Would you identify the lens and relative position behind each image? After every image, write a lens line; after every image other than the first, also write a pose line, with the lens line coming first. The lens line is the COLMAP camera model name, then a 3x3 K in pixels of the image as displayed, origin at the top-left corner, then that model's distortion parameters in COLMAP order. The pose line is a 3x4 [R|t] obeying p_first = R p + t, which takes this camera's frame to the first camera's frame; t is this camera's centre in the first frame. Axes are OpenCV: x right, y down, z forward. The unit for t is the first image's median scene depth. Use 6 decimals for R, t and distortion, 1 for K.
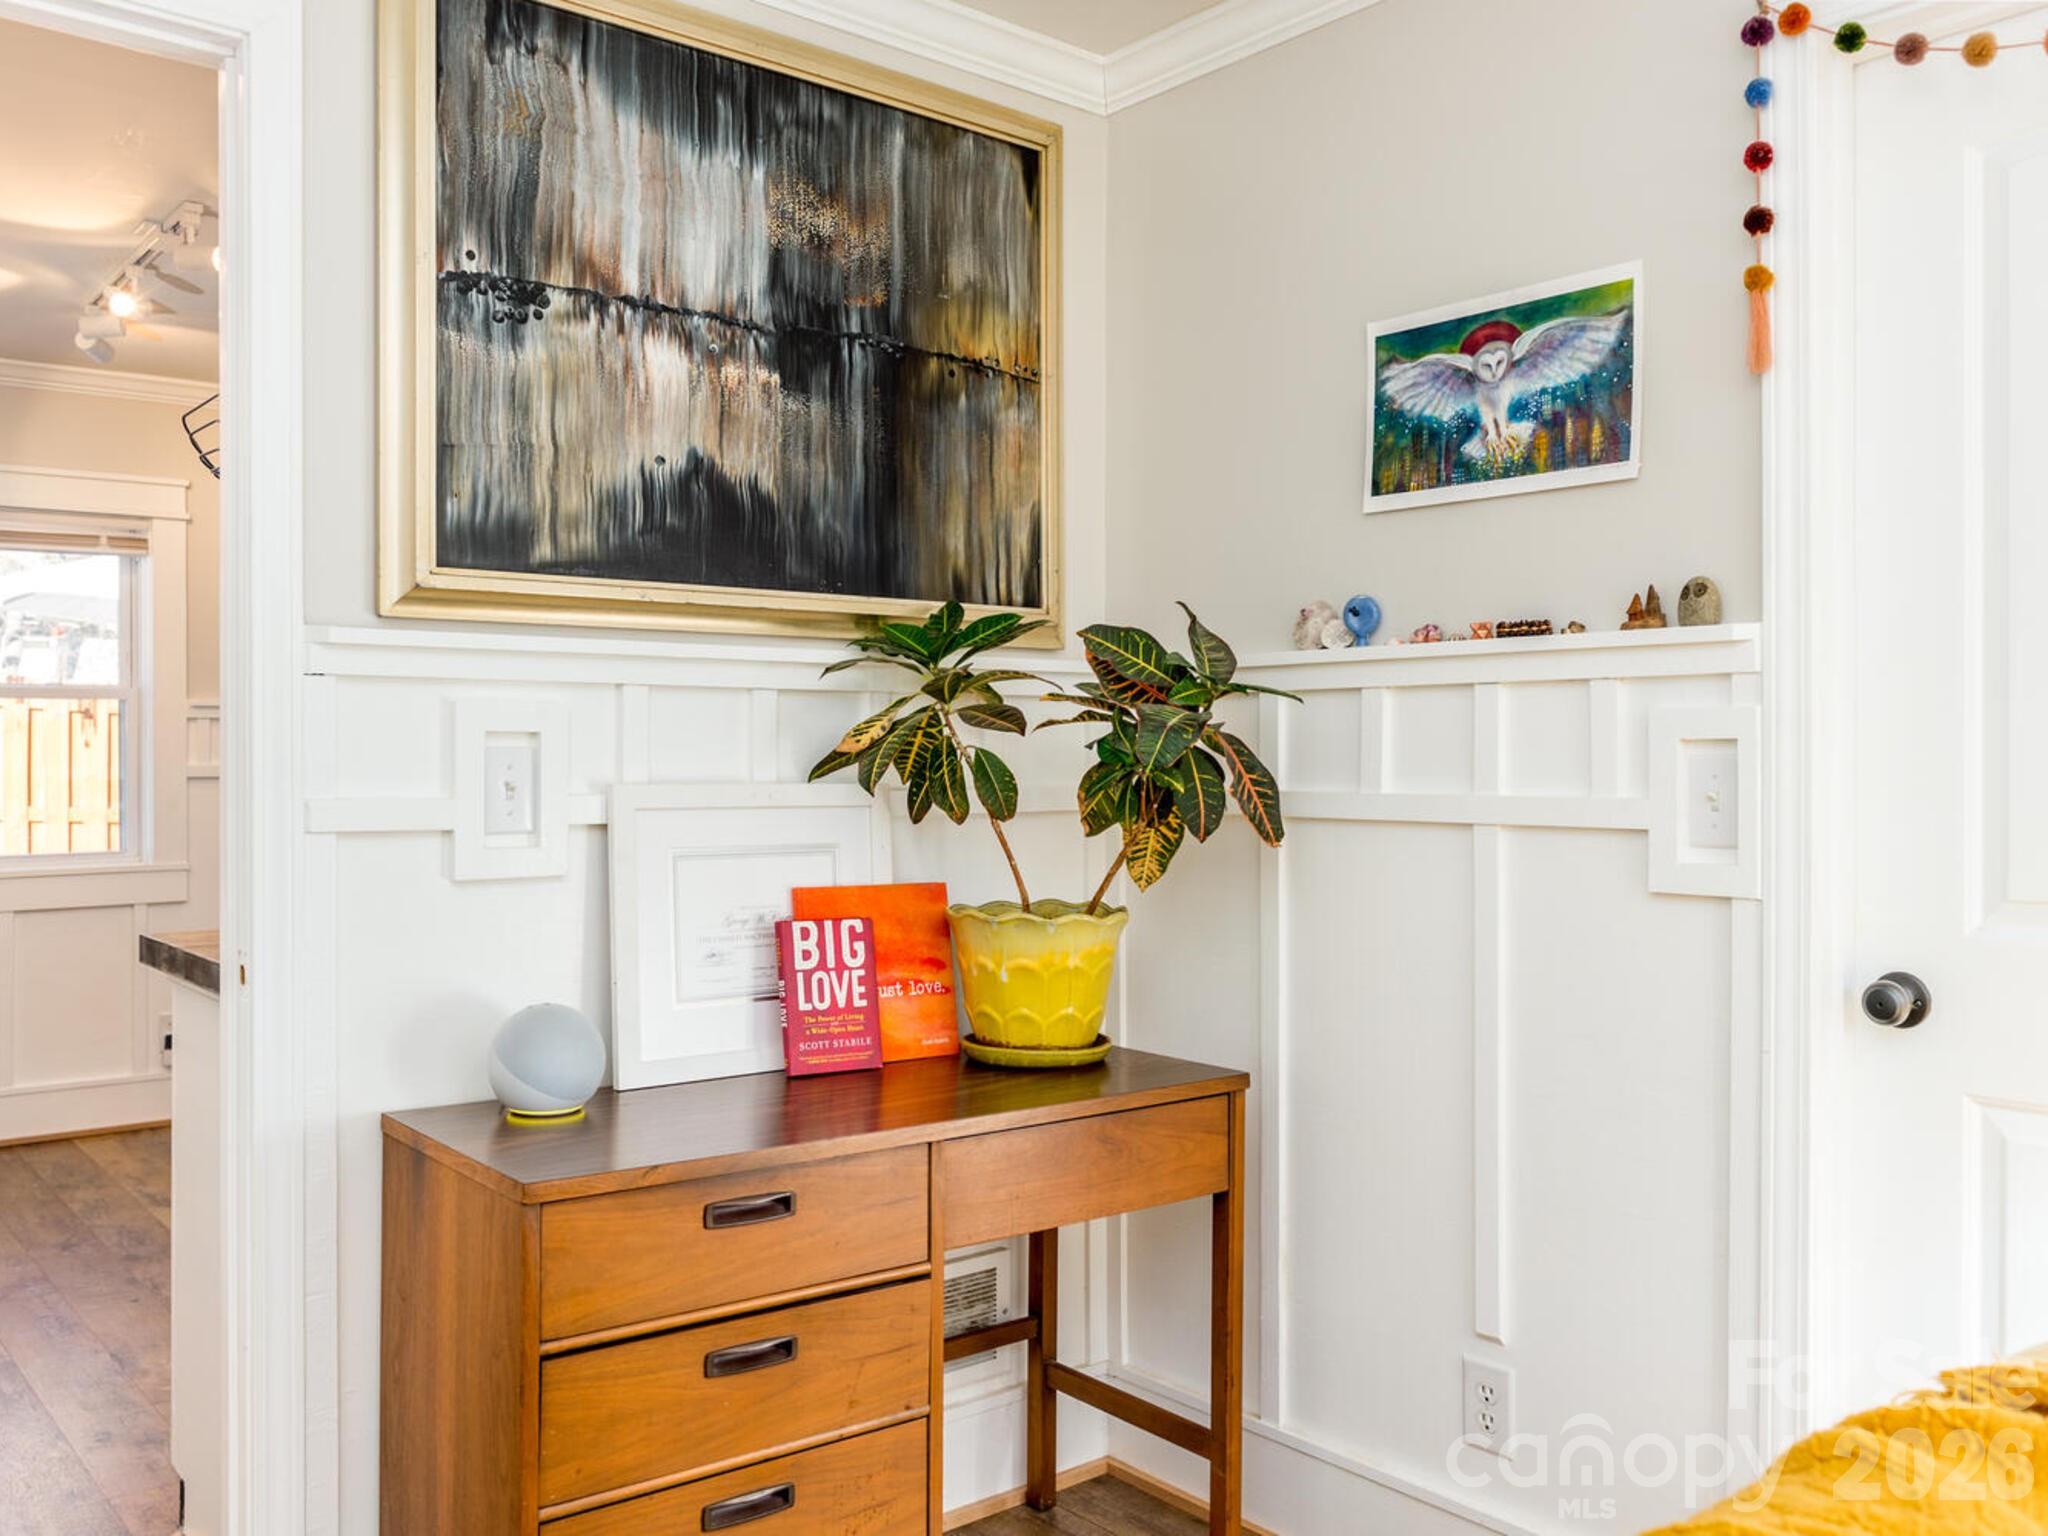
lens RADIAL K [[1665.7, 0, 981.0], [0, 1665.7, 731.0], [0, 0, 1]] dist [0.031027, -0.012601]
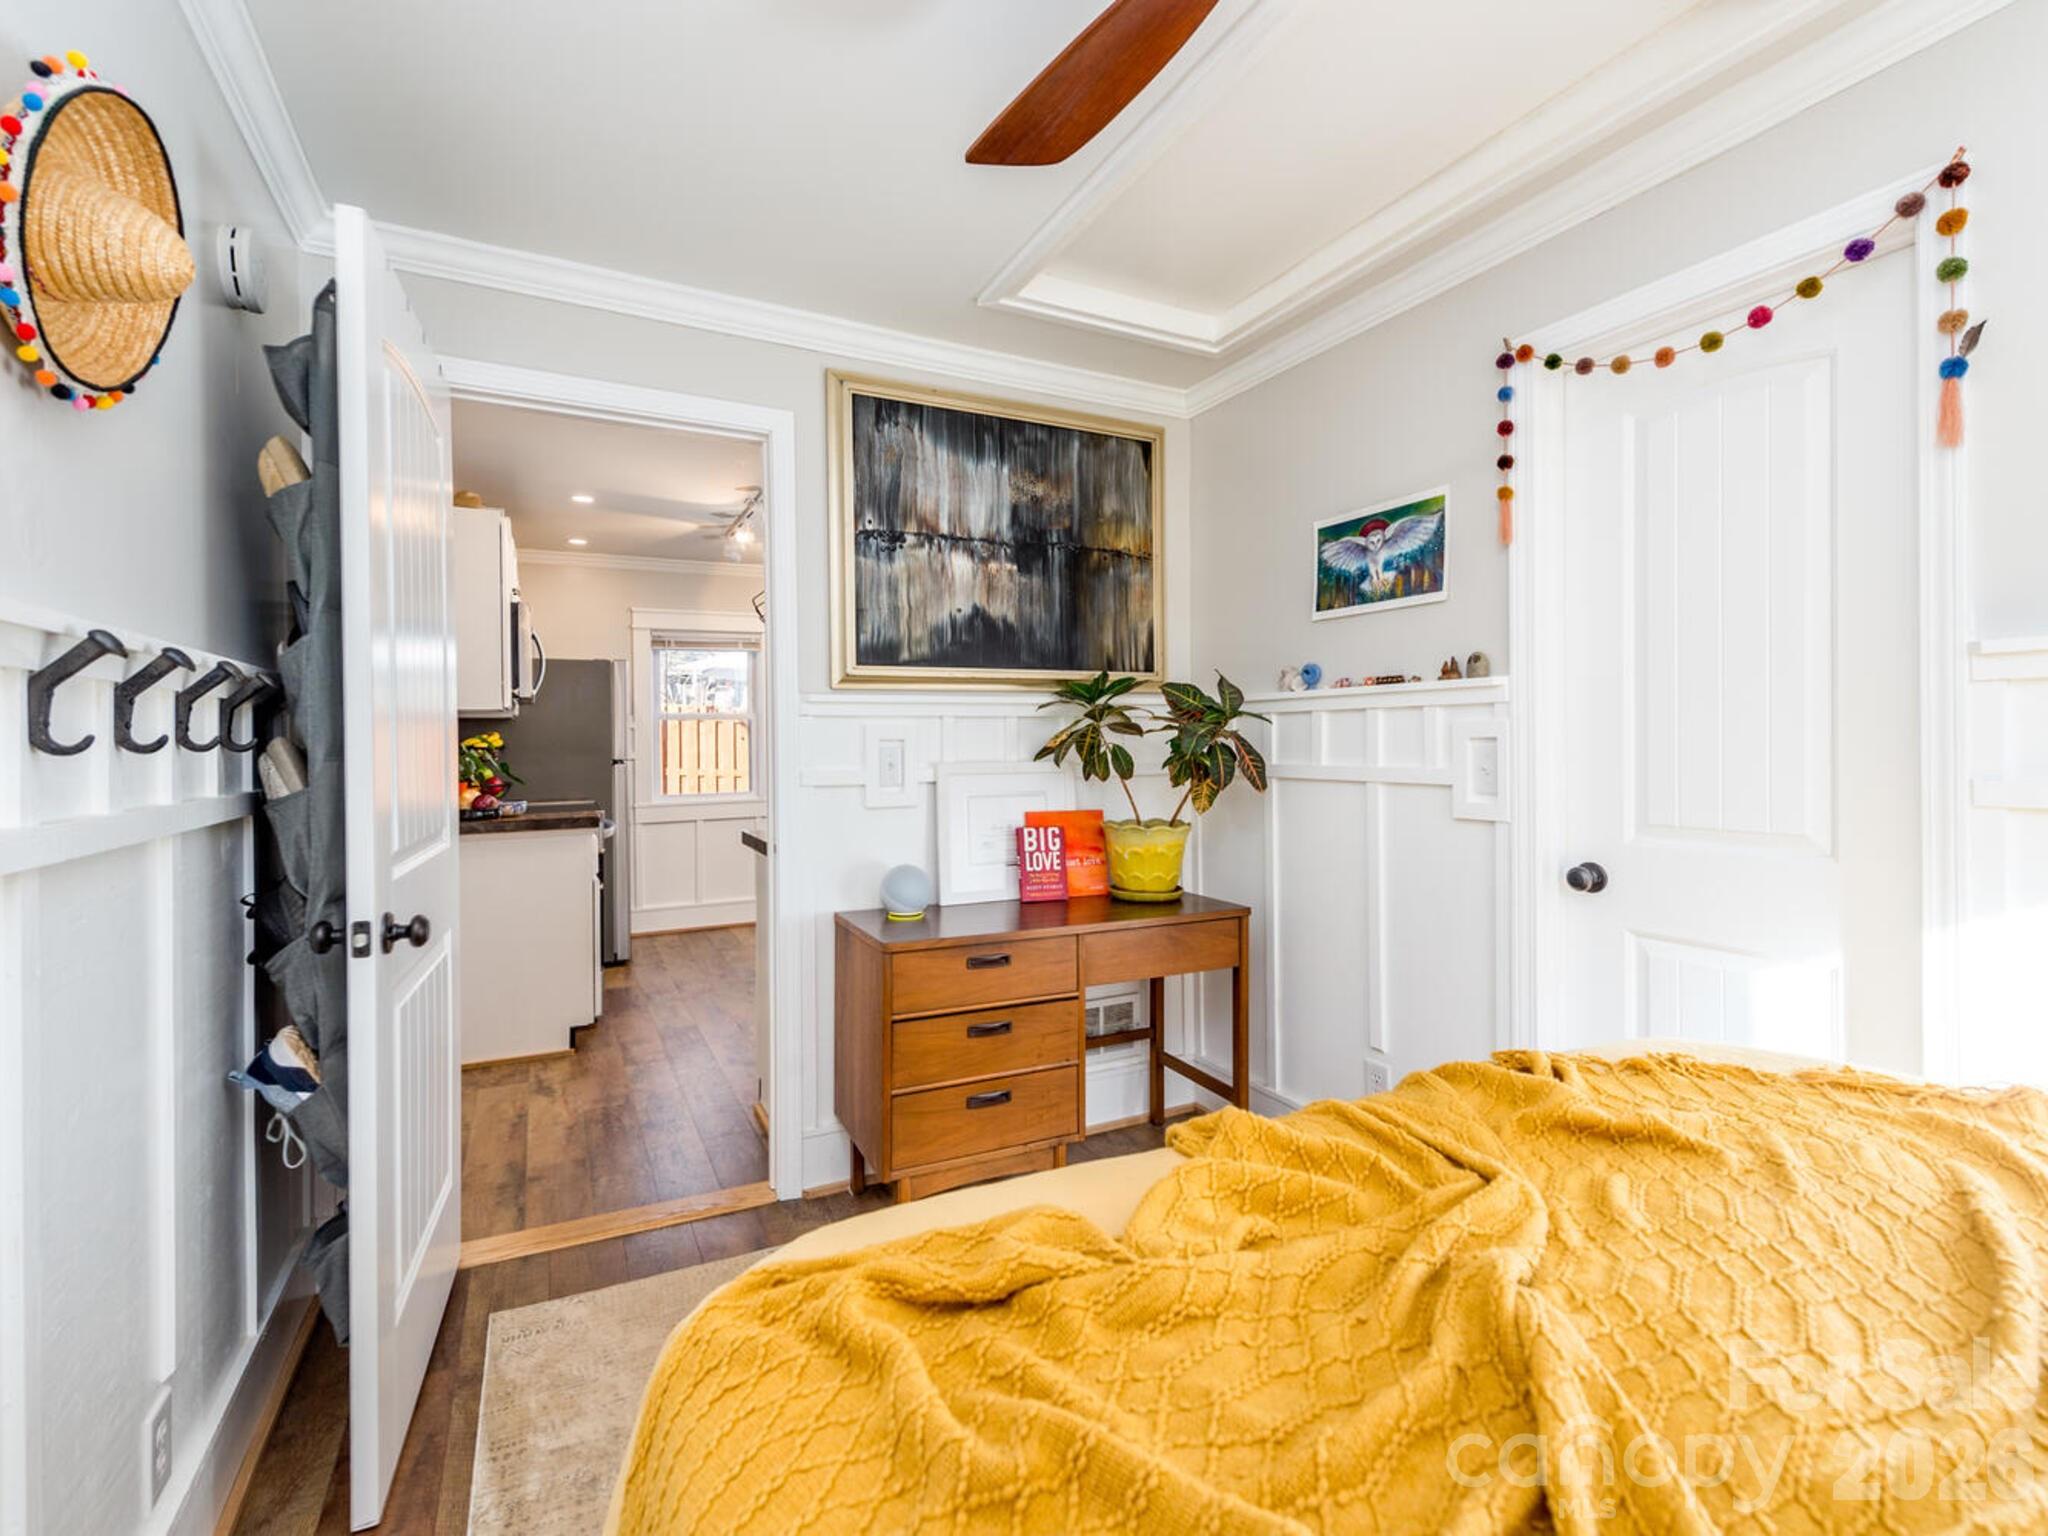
lens RADIAL K [[937.8, 0, 1027.1], [0, 937.8, 723.5], [0, 0, 1]] dist [0.077120, -0.000097]
pose [[0.976413, -0.014410, -0.215431, 0.146235], [0.014520, 0.999894, -0.001070, -0.015464], [0.215424, -0.002083, 0.976518, -0.148030]]
